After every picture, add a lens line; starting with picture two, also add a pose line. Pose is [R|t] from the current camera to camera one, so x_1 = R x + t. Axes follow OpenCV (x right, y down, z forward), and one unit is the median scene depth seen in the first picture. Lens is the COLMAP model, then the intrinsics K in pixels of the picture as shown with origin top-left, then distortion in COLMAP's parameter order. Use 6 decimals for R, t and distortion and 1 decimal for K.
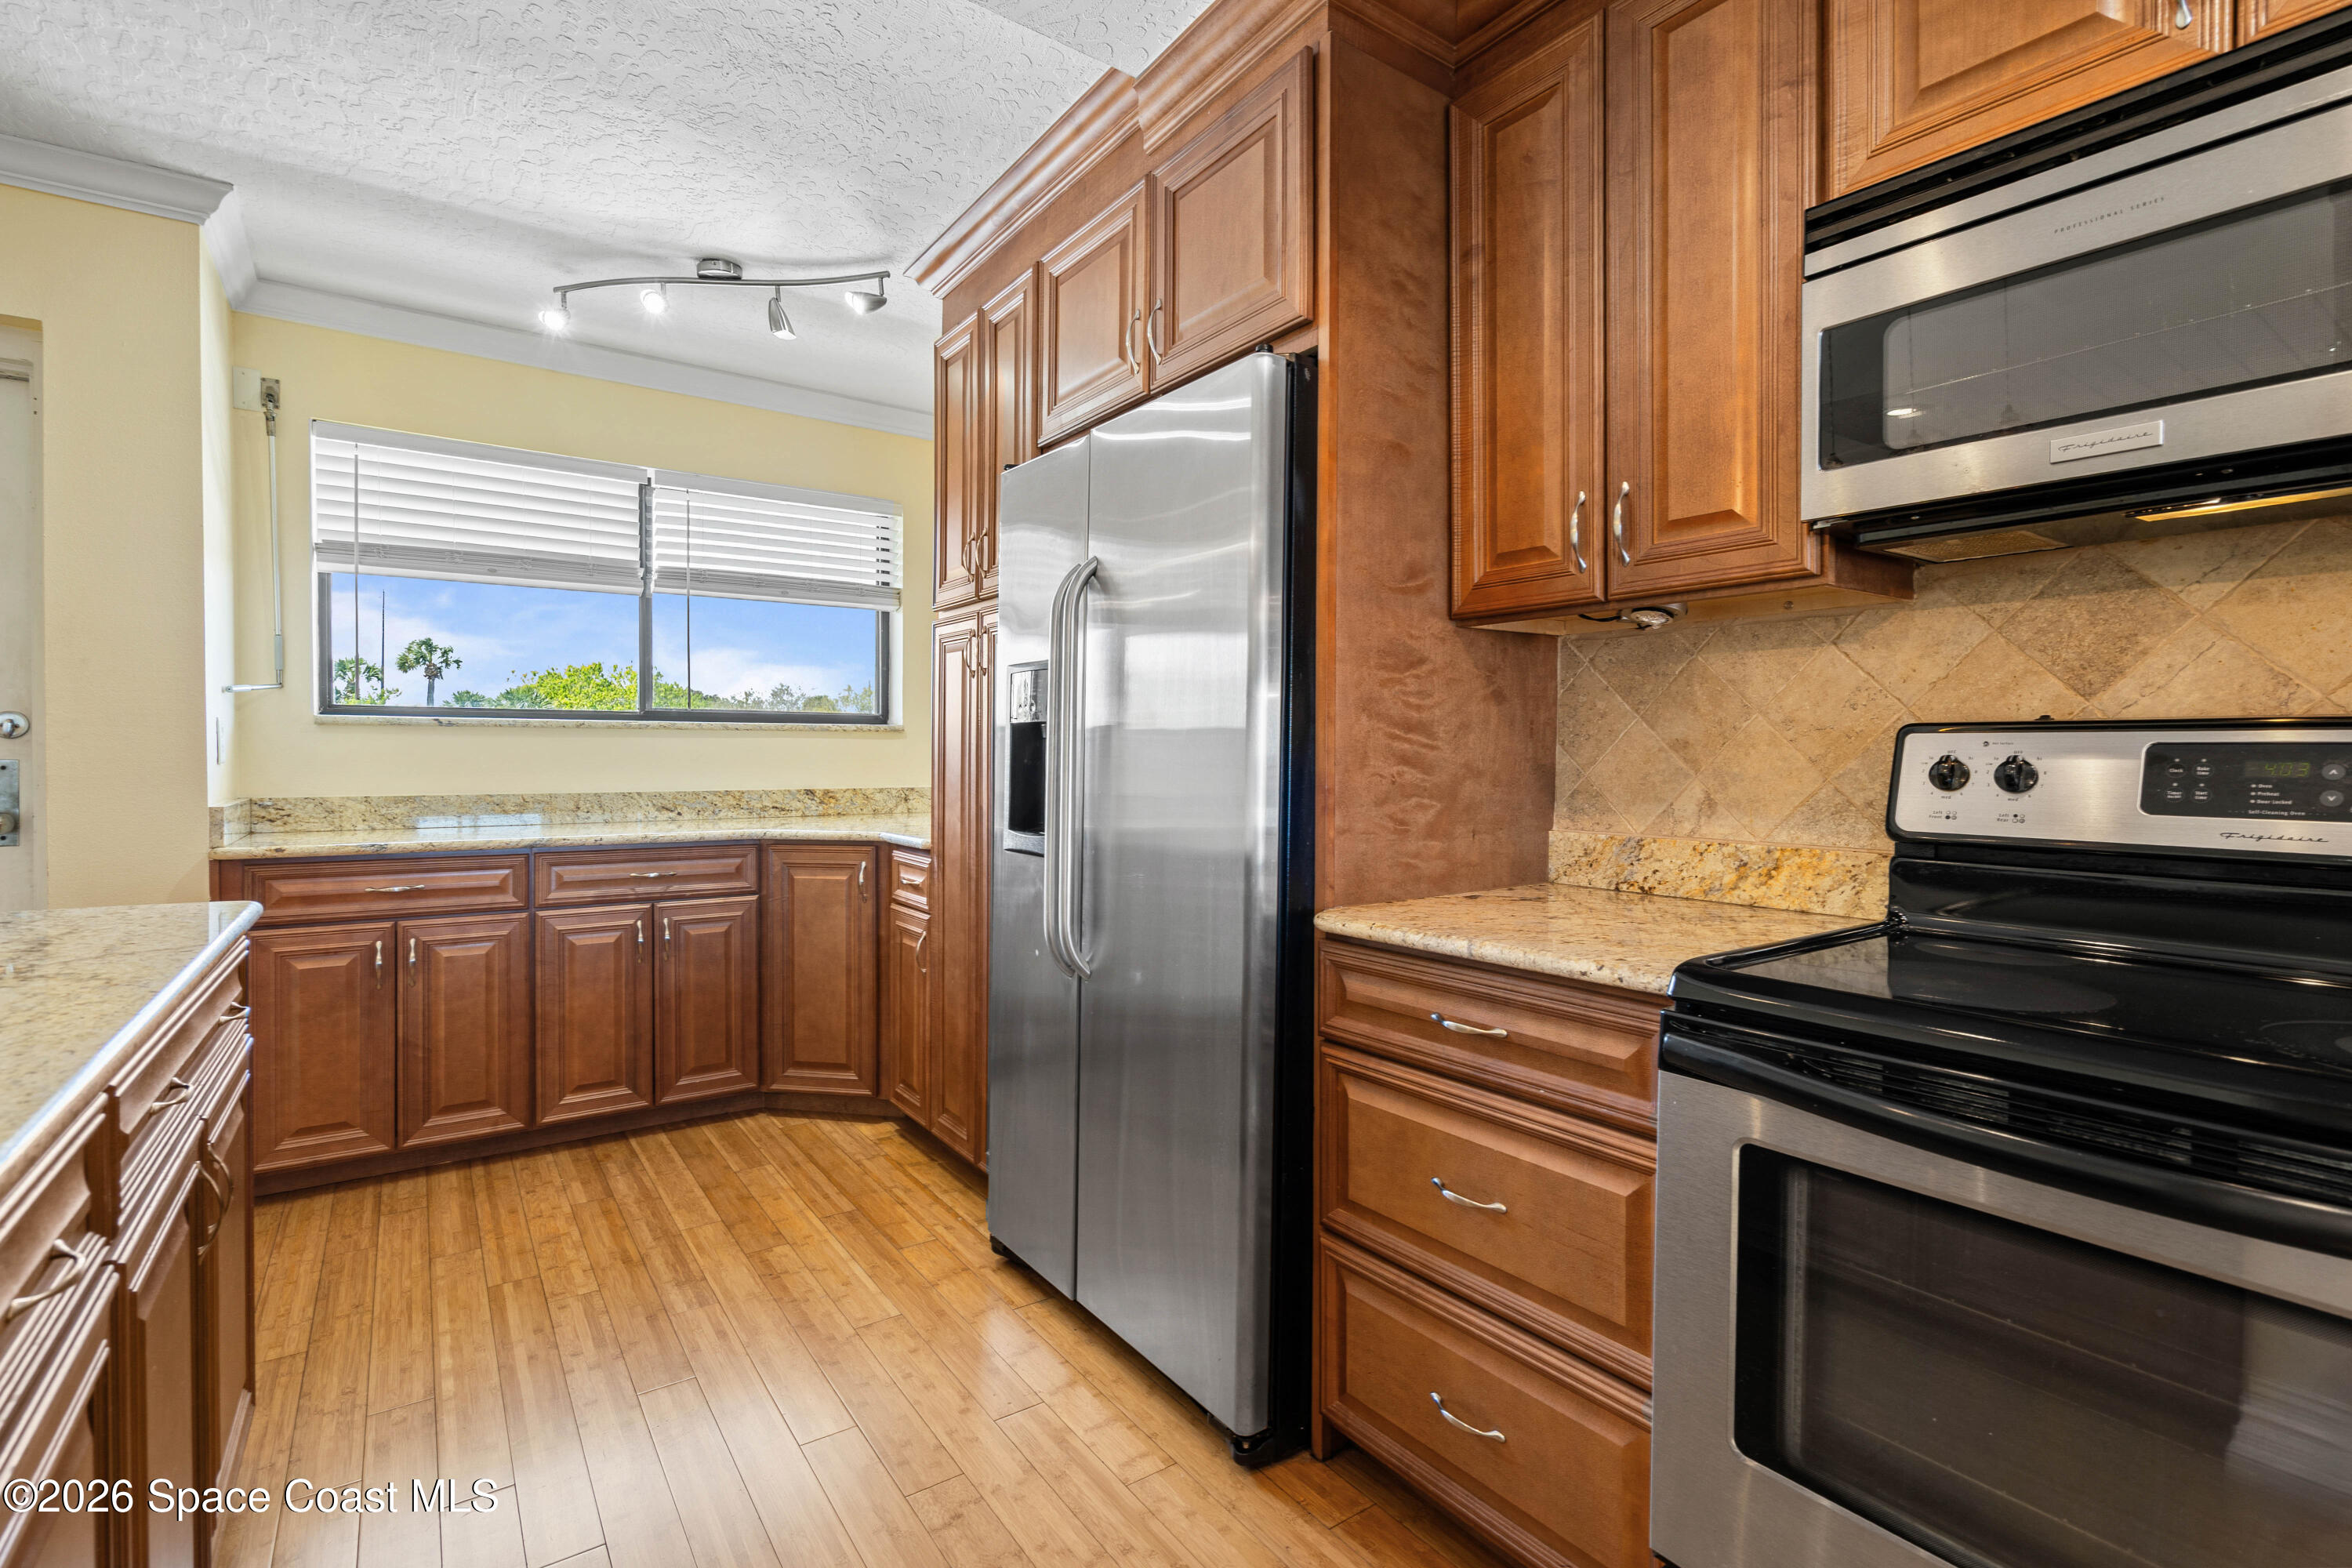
lens RADIAL K [[1082.0, 0, 1168.8], [0, 1082.0, 767.7], [0, 0, 1]] dist [-0.007685, 0.002761]
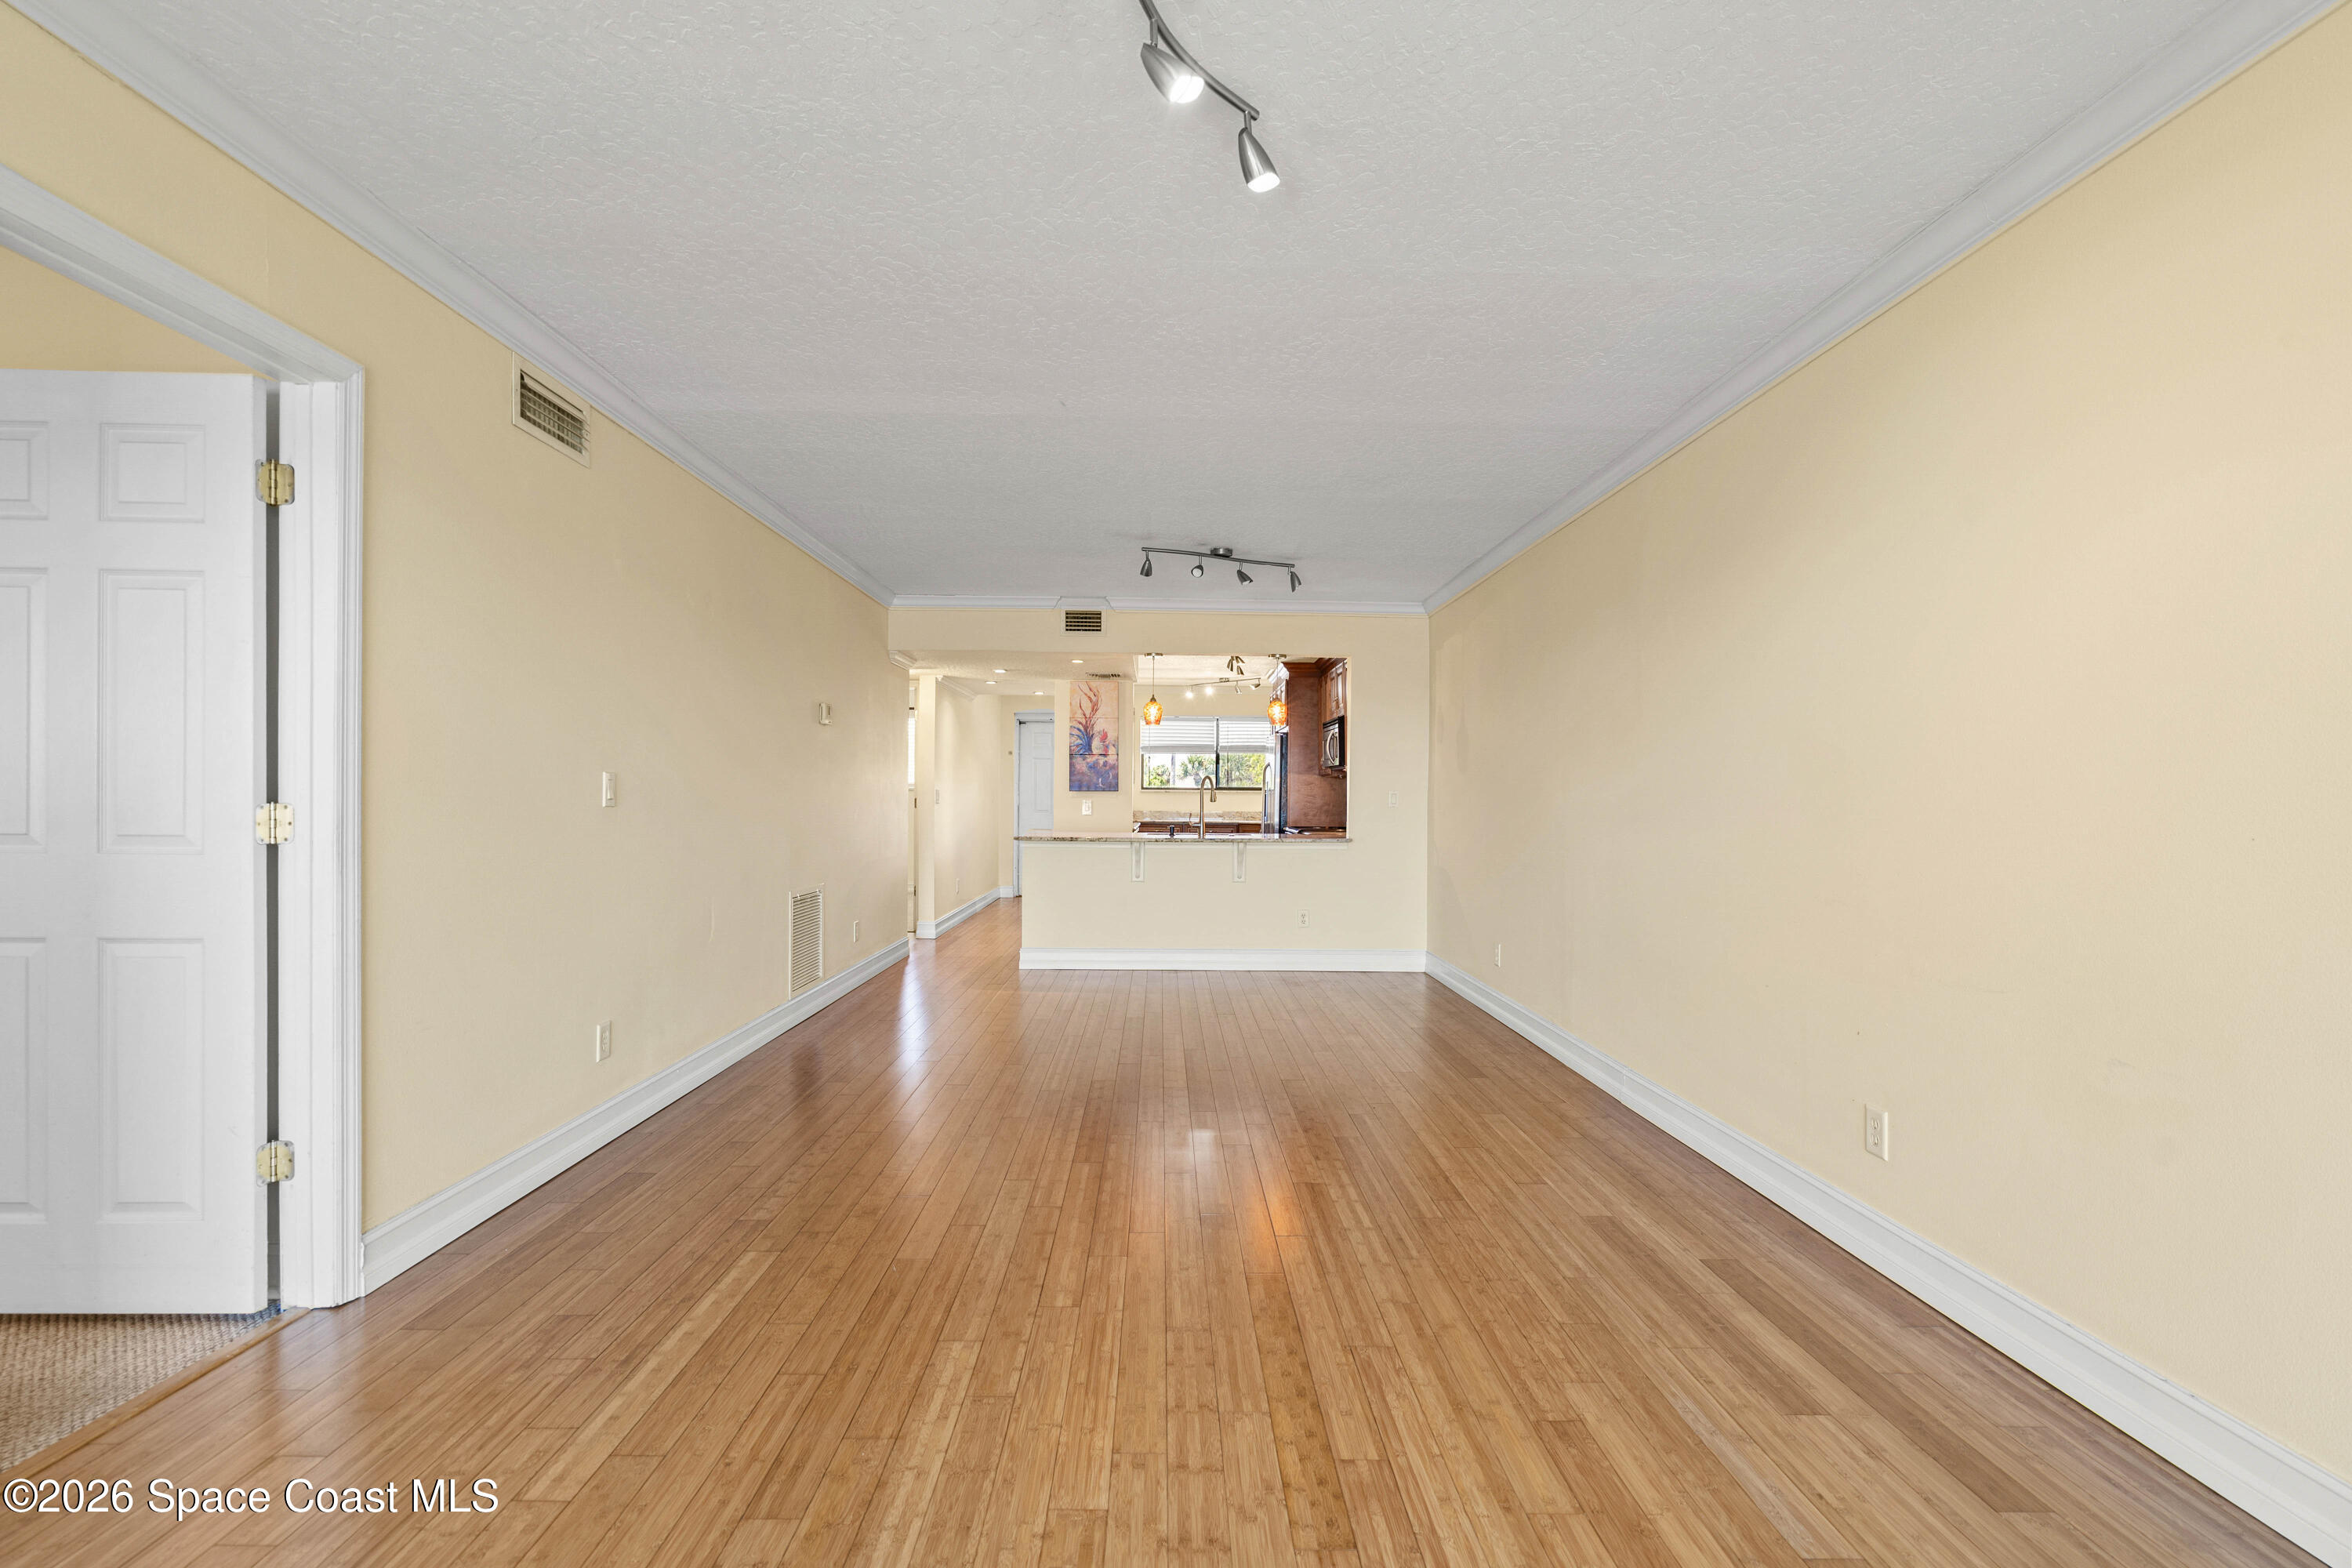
lens RADIAL K [[1082.0, 0, 1175.4], [0, 1082.0, 789.4], [0, 0, 1]] dist [-0.007685, 0.002761]
pose [[0.824921, -0.000396, -0.565248, 2.858508], [-0.013405, 0.999705, -0.020264, 0.050502], [0.565089, 0.024293, 0.824672, -4.047596]]
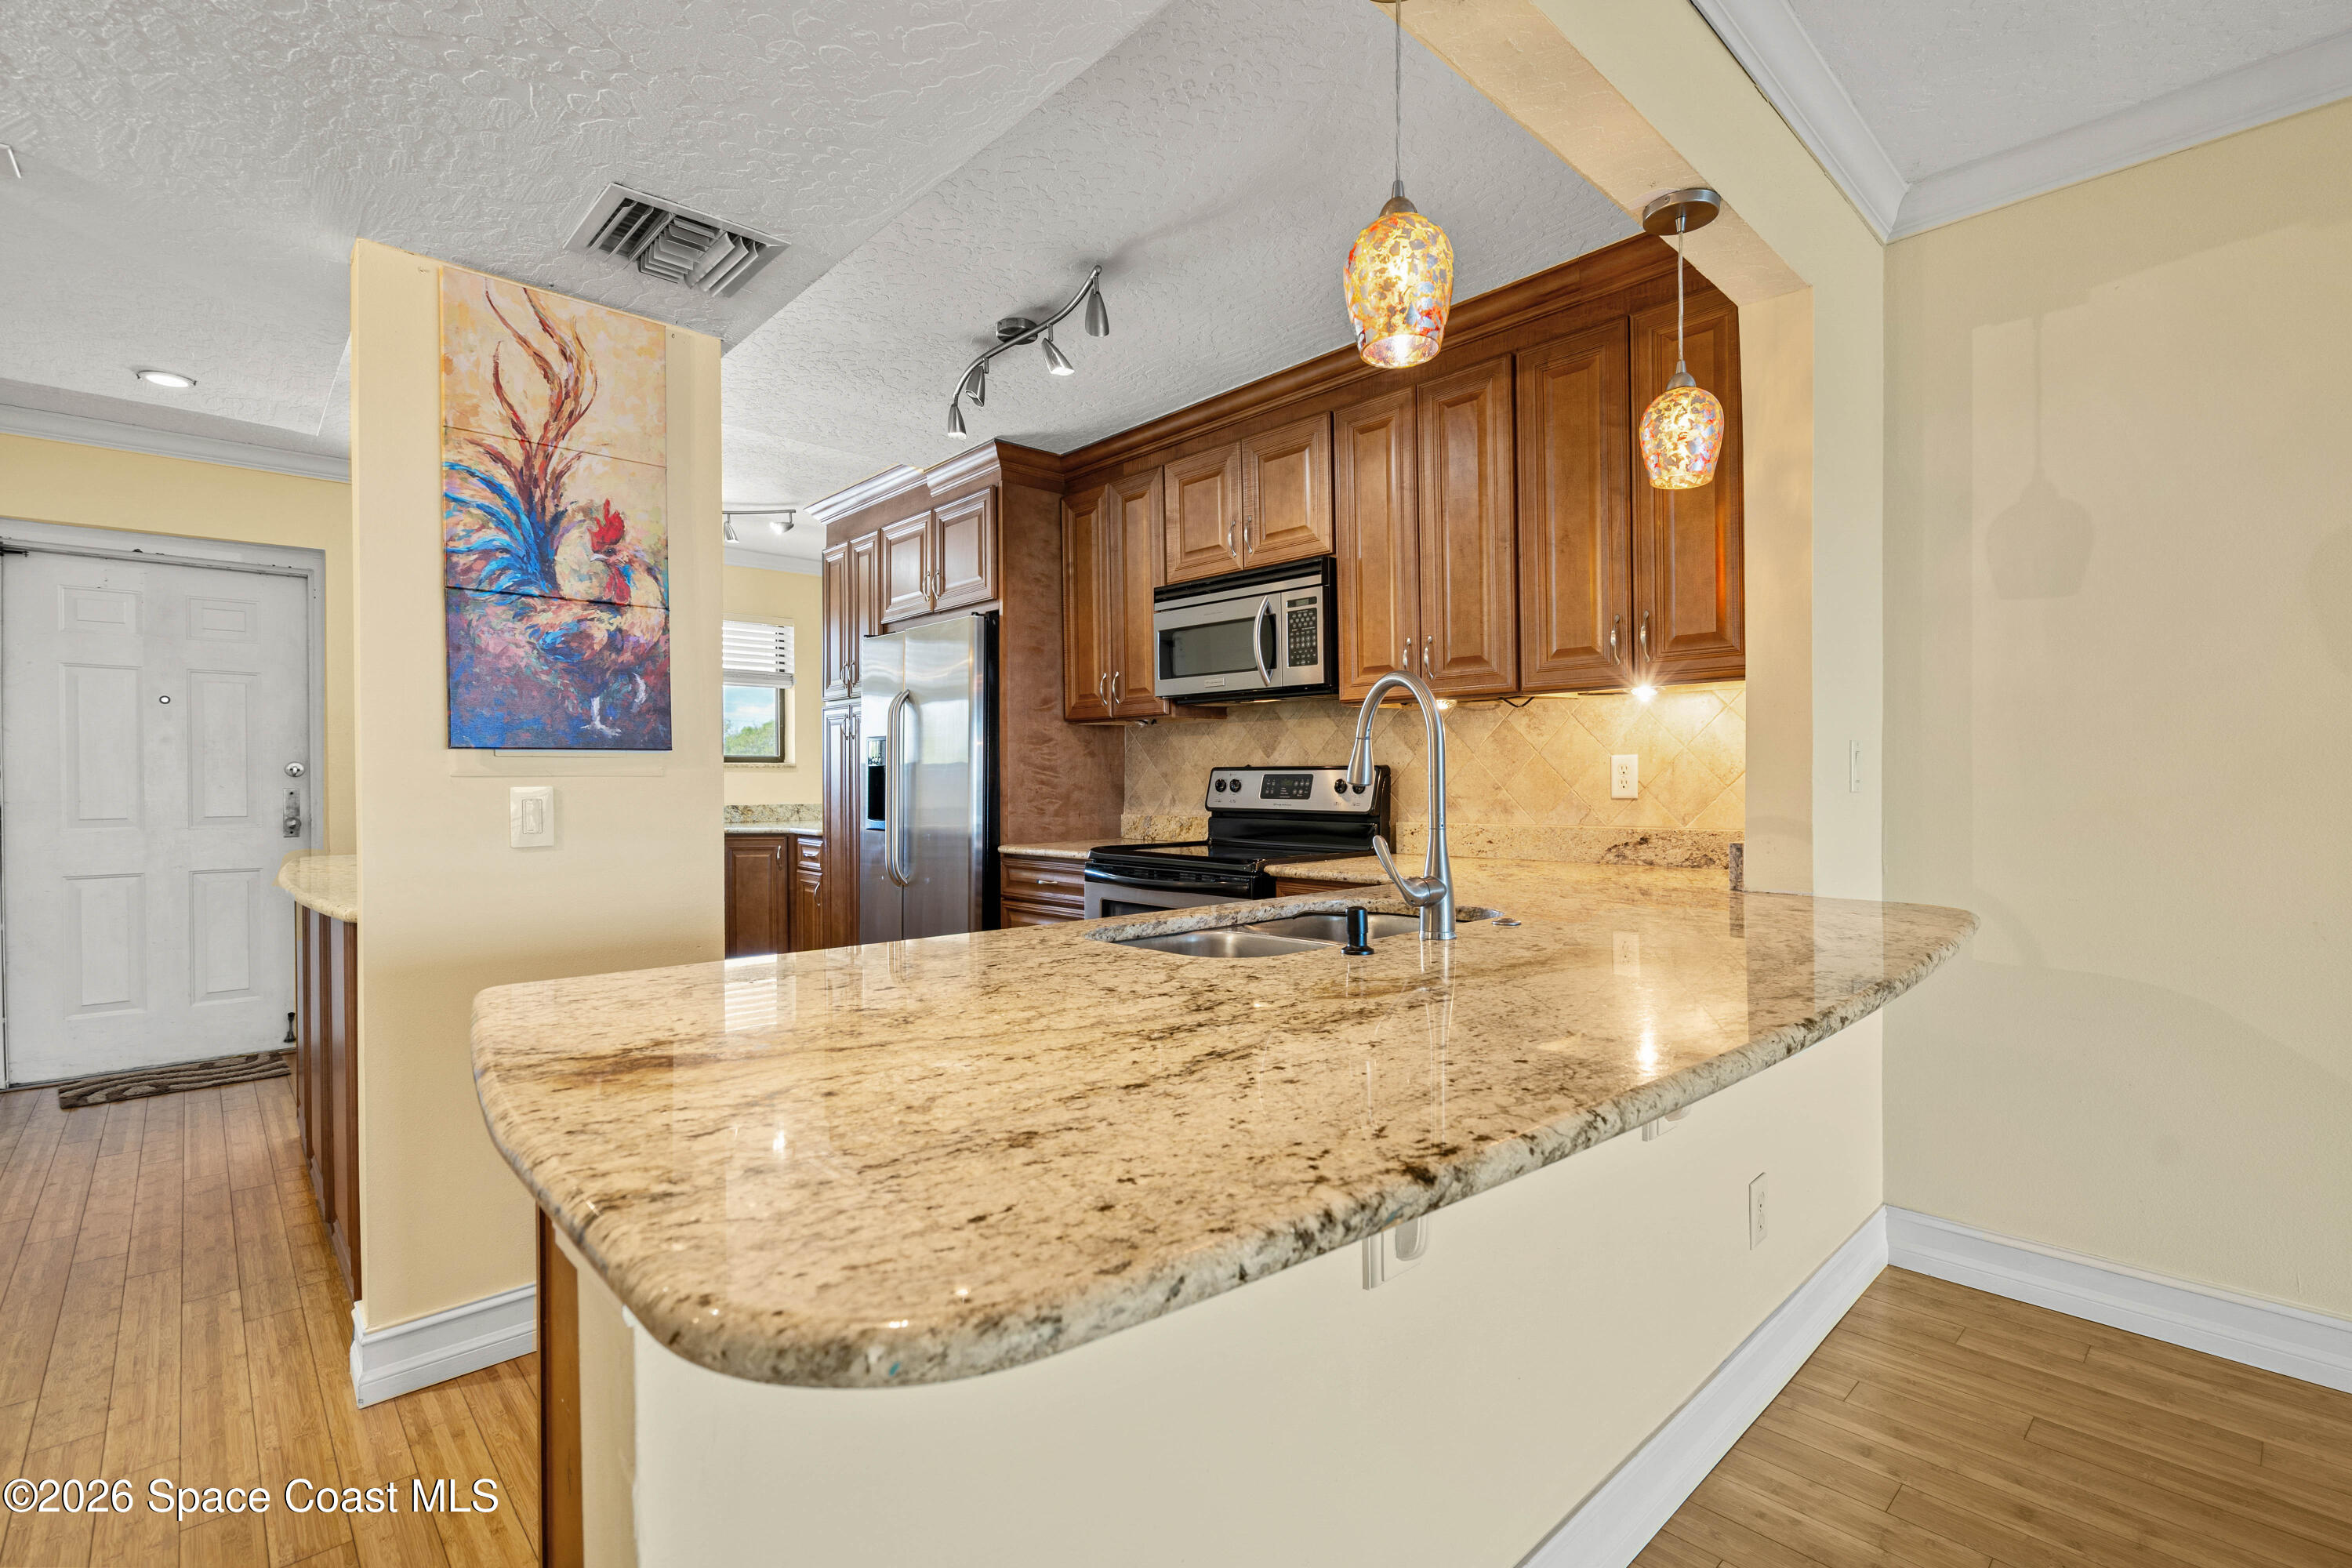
lens RADIAL K [[1082.0, 0, 1164.4], [0, 1082.0, 786.6], [0, 0, 1]] dist [-0.007685, 0.002761]
pose [[0.992300, -0.008519, 0.123563, 0.197676], [0.009313, 0.999940, -0.005853, 0.017935], [-0.123506, 0.006958, 0.992319, -1.386338]]
